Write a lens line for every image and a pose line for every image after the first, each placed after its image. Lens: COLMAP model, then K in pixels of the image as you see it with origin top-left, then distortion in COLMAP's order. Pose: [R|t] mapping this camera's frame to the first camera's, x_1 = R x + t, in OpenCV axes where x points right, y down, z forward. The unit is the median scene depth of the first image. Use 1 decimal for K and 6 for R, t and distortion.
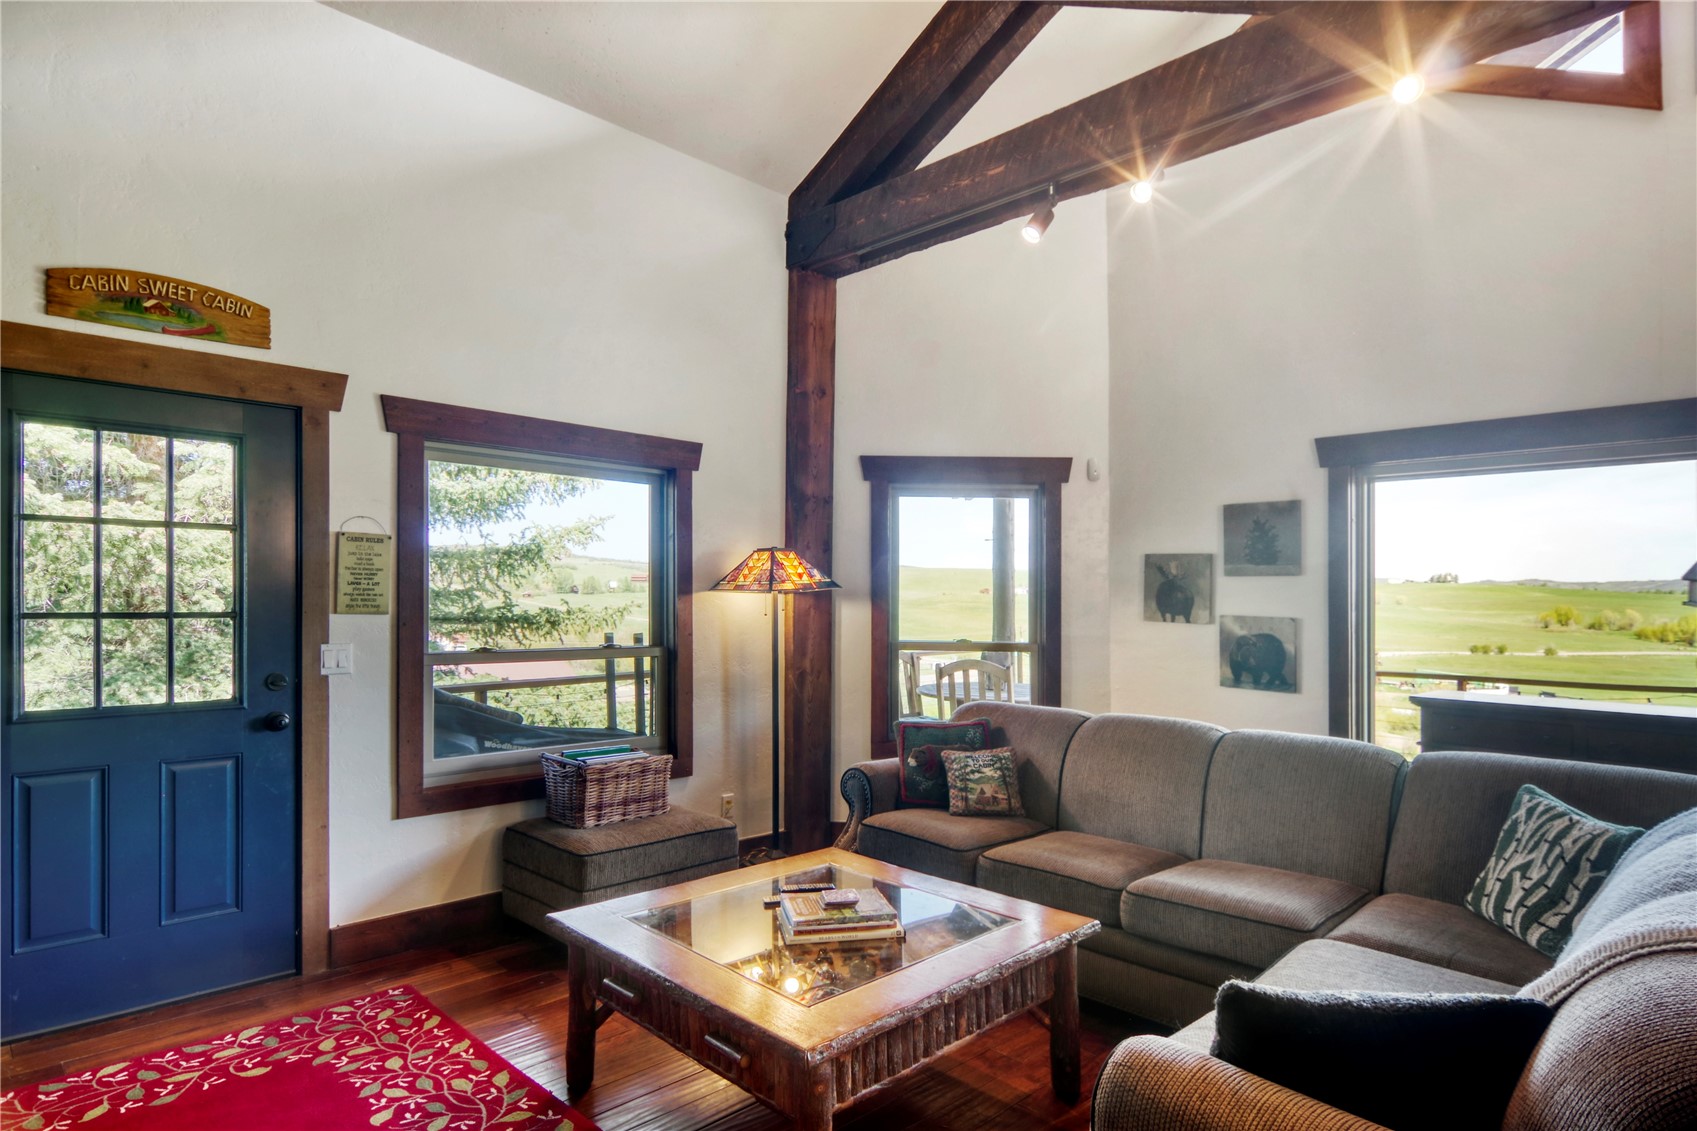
lens RADIAL K [[921.7, 0, 848.9], [0, 921.7, 596.1], [0, 0, 1]] dist [0.023740, -0.003029]
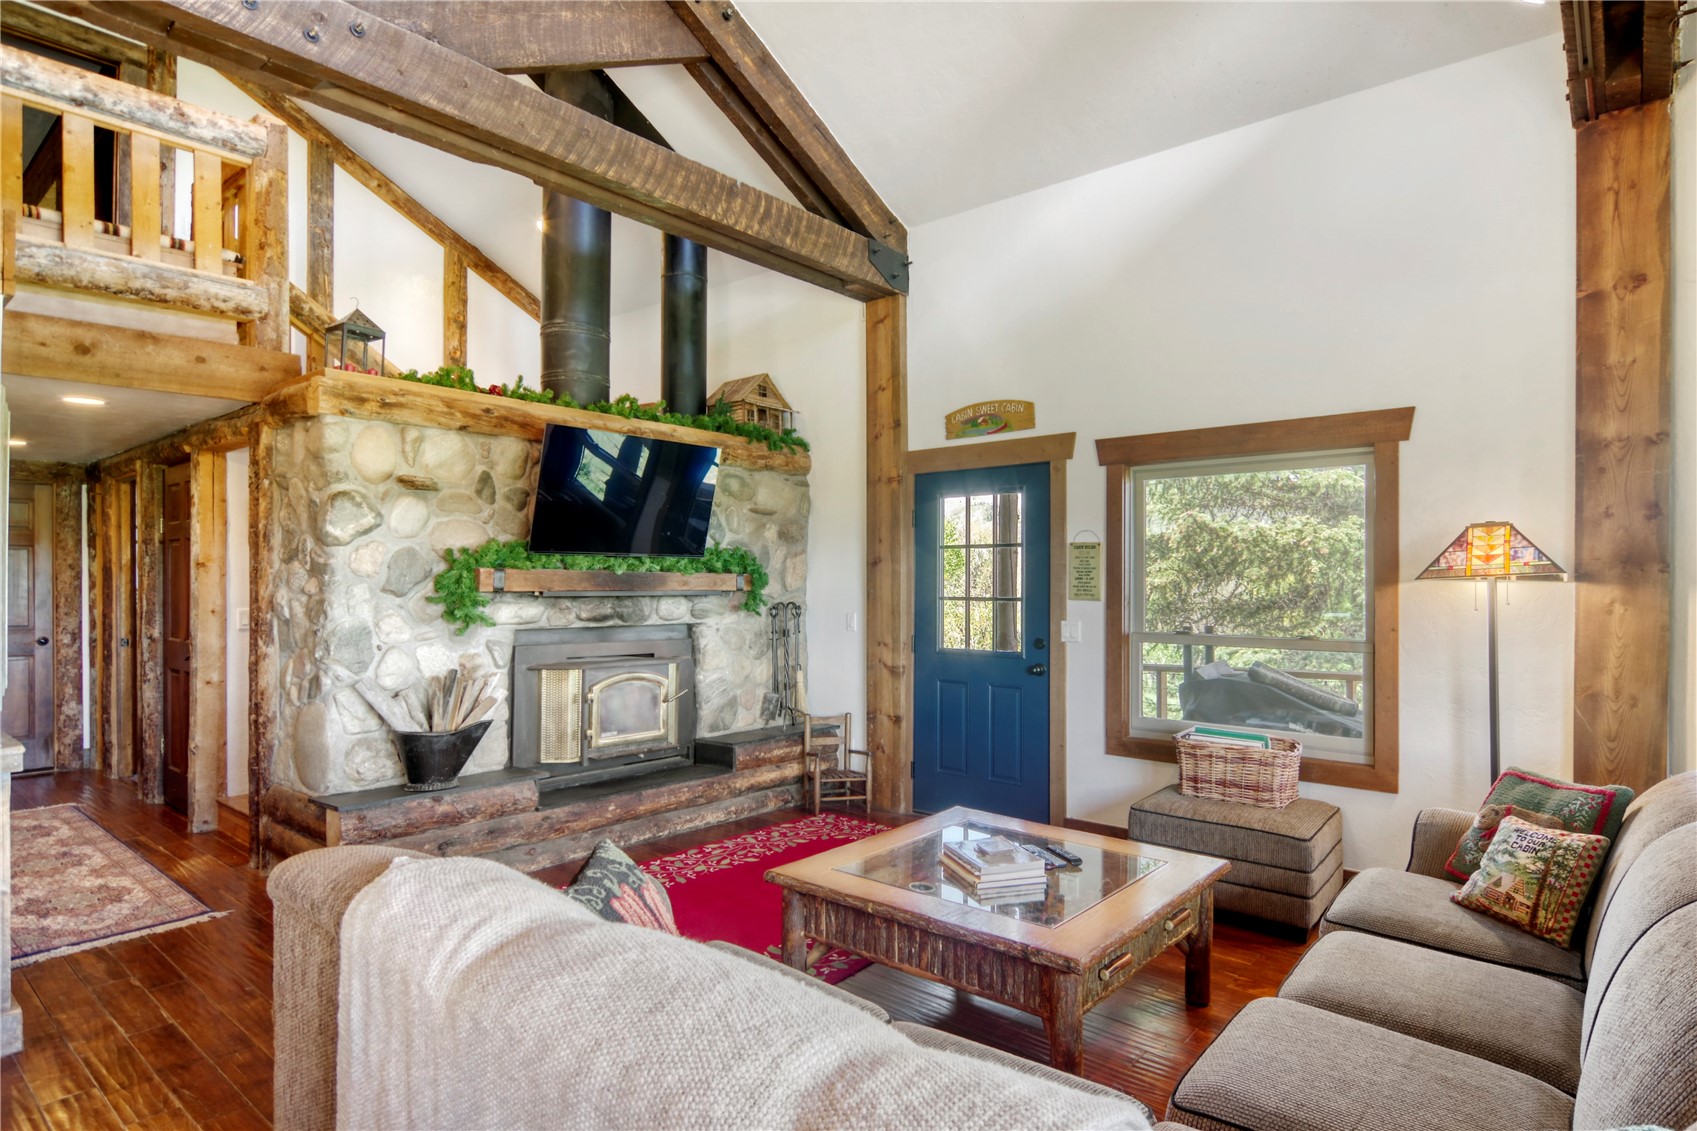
lens RADIAL K [[921.7, 0, 851.8], [0, 921.7, 578.8], [0, 0, 1]] dist [0.023740, -0.003029]
pose [[0.099473, -0.012310, -0.994964, 0.824950], [0.001787, 0.999924, -0.012193, 0.003497], [0.995039, -0.000565, 0.099487, 0.515959]]
